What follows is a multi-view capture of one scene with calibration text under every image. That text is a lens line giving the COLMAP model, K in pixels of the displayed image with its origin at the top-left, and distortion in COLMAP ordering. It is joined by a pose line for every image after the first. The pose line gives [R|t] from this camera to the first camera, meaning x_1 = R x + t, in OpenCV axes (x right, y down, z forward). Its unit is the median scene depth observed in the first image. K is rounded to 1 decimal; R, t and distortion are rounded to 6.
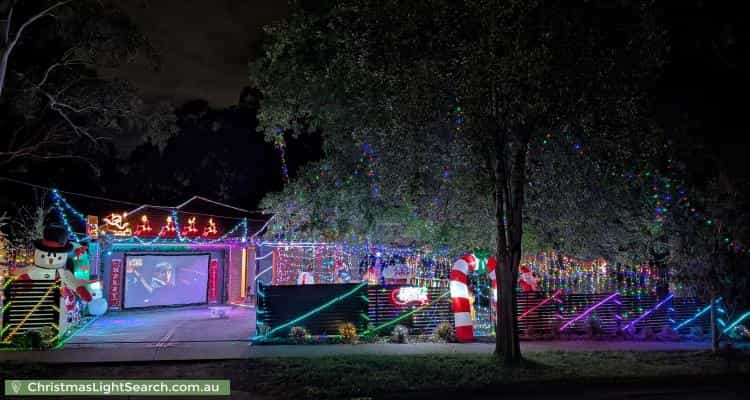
lens RADIAL K [[555.5, 0, 380.0], [0, 555.5, 201.1], [0, 0, 1]] dist [0.010202, -0.014671]
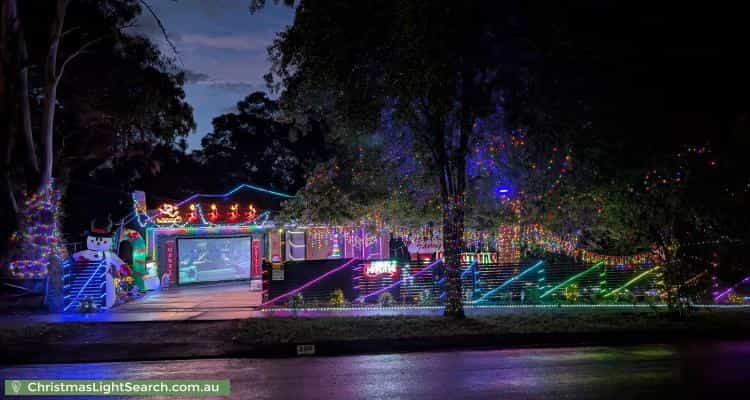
lens RADIAL K [[545.0, 0, 371.2], [0, 545.0, 196.8], [0, 0, 1]] dist [-0.000313, -0.008334]
pose [[0.989296, -0.033249, -0.142088, 0.154423], [0.037357, 0.998955, 0.026345, -0.008803], [0.141063, -0.031371, 0.989503, -0.104388]]
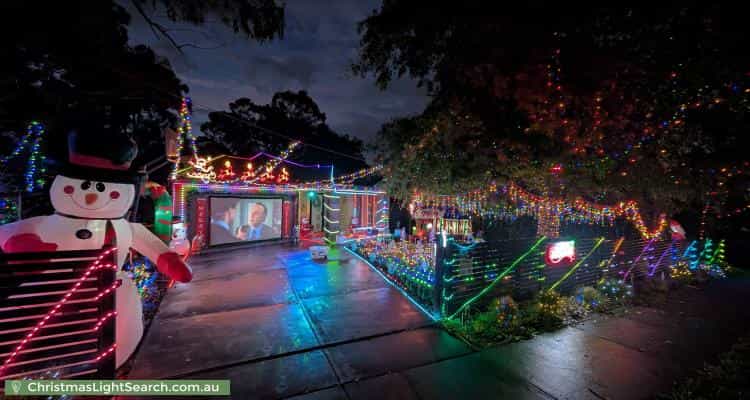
lens RADIAL K [[284.7, 0, 371.4], [0, 284.7, 200.2], [0, 0, 1]] dist [-0.005705, 0.000736]
pose [[0.990227, 0.023133, 0.137533, -0.308967], [-0.035516, 0.995462, 0.088278, 0.060635], [-0.134867, -0.092300, 0.986555, 0.572663]]
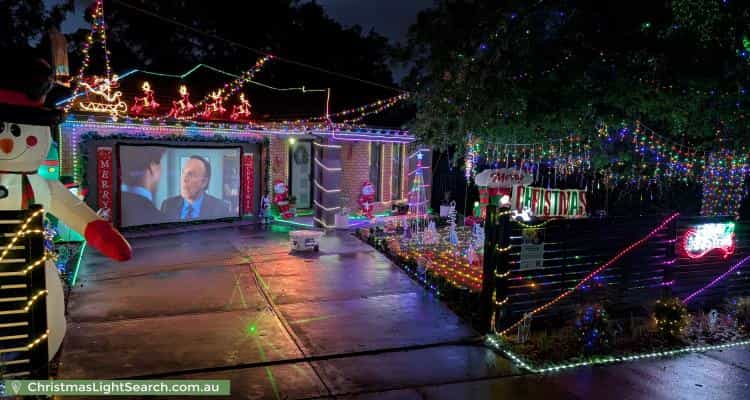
lens RADIAL K [[545.0, 0, 374.8], [0, 545.0, 205.9], [0, 0, 1]] dist [-0.000313, -0.008334]
pose [[0.996258, 0.021303, 0.083764, -0.304095], [-0.036666, 0.981789, 0.186400, 0.055319], [-0.078268, -0.188774, 0.978897, 0.503581]]
